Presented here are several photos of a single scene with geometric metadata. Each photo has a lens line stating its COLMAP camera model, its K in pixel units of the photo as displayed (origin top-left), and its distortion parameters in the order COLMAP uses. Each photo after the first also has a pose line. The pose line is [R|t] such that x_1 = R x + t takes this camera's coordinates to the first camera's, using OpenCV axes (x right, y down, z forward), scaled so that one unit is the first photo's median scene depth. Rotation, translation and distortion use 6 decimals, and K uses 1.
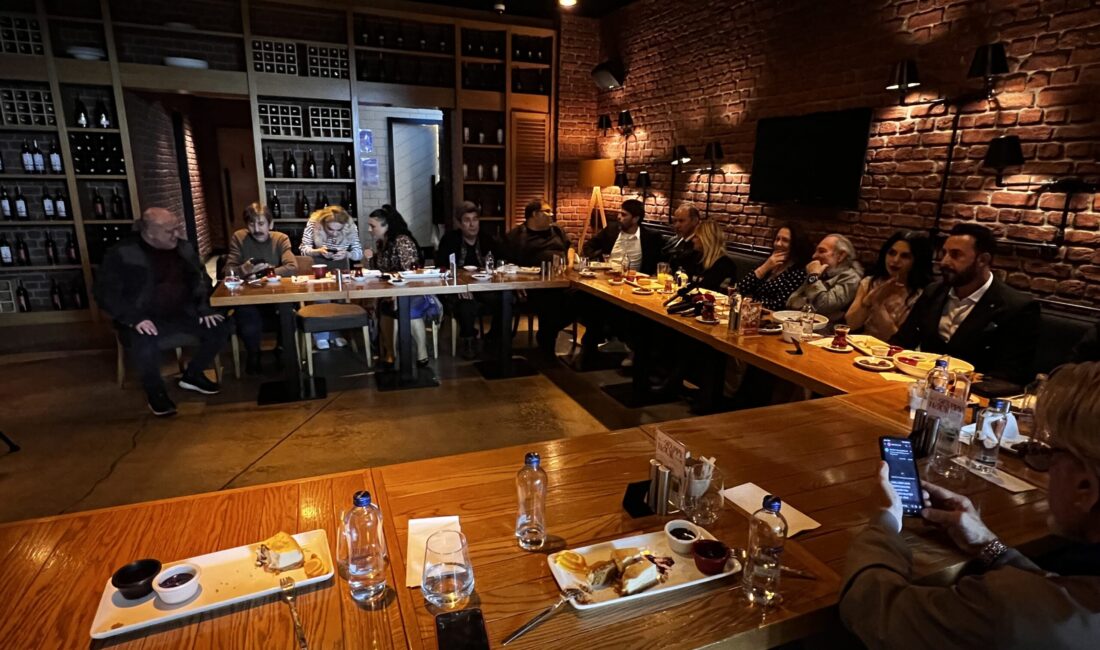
lens RADIAL K [[580.9, 0, 543.7], [0, 580.9, 325.0], [0, 0, 1]] dist [0.005745, -0.002408]
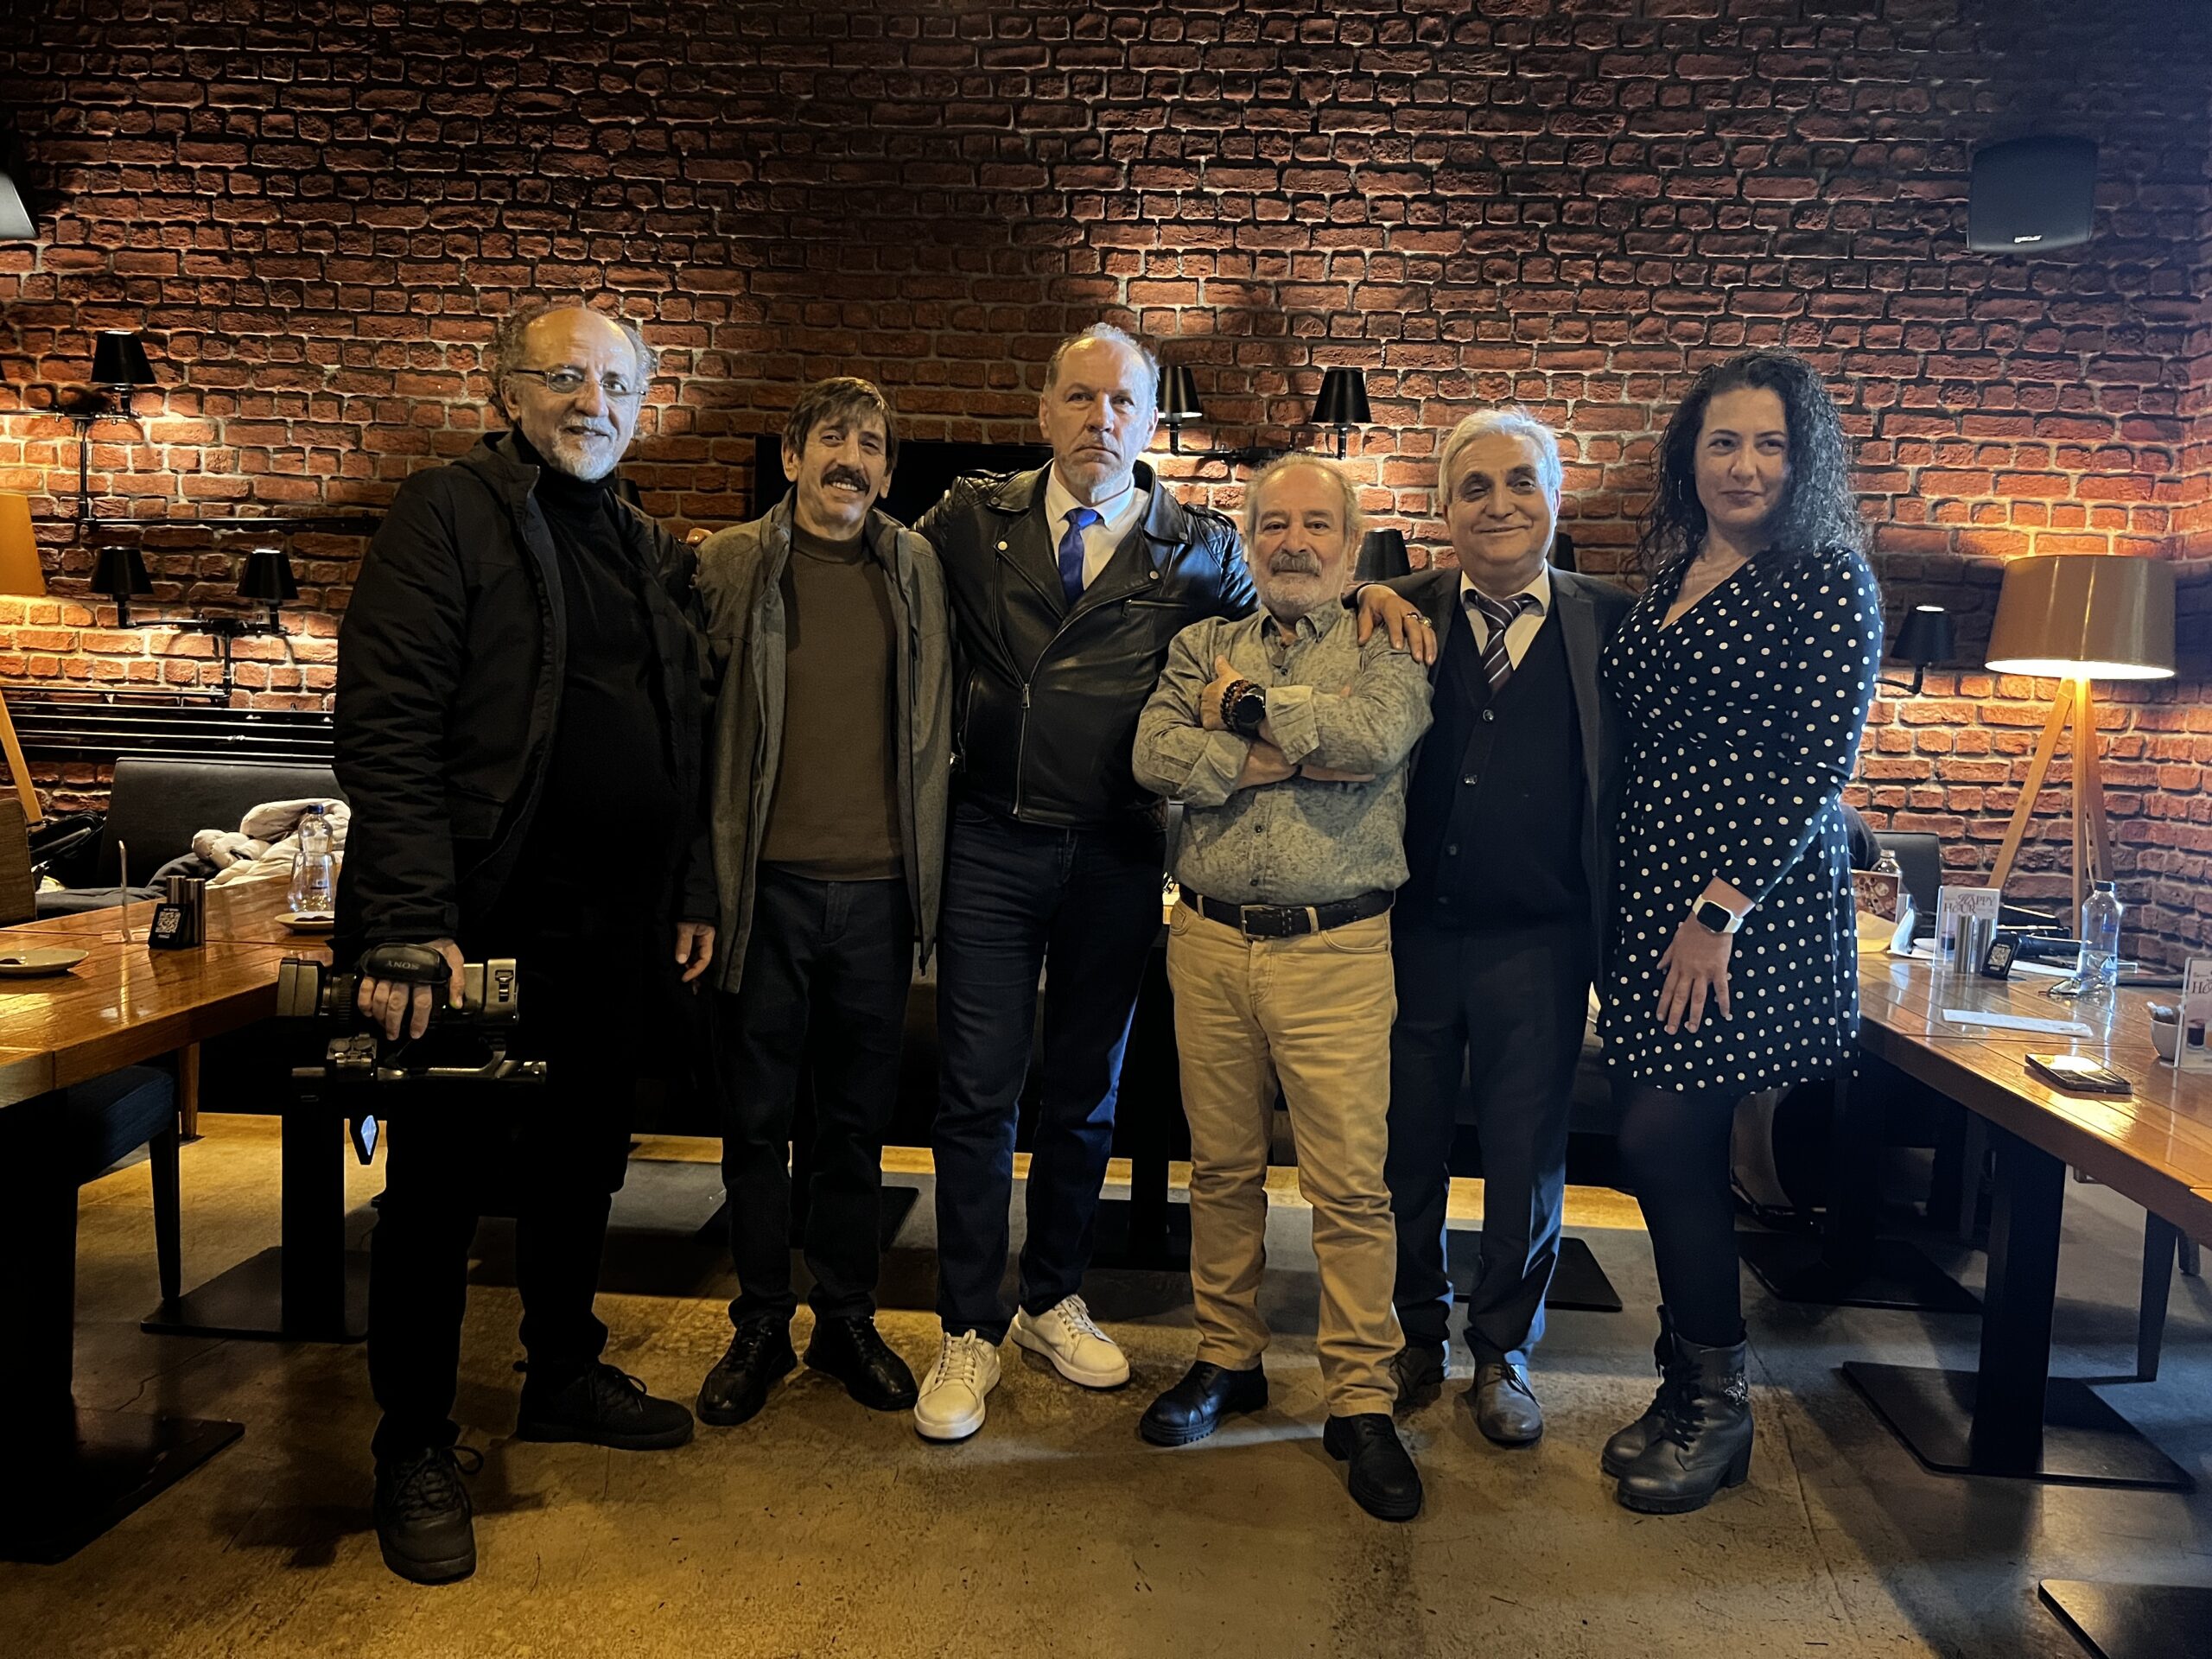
lens RADIAL K [[1688.4, 0, 1117.1], [0, 1688.4, 811.2], [0, 0, 1]] dist [0.033929, -0.031101]
pose [[0.438843, -0.078115, 0.895162, -0.521185], [0.194026, 0.980950, -0.009518, -0.051704], [-0.877366, 0.177862, 0.445639, 0.324816]]
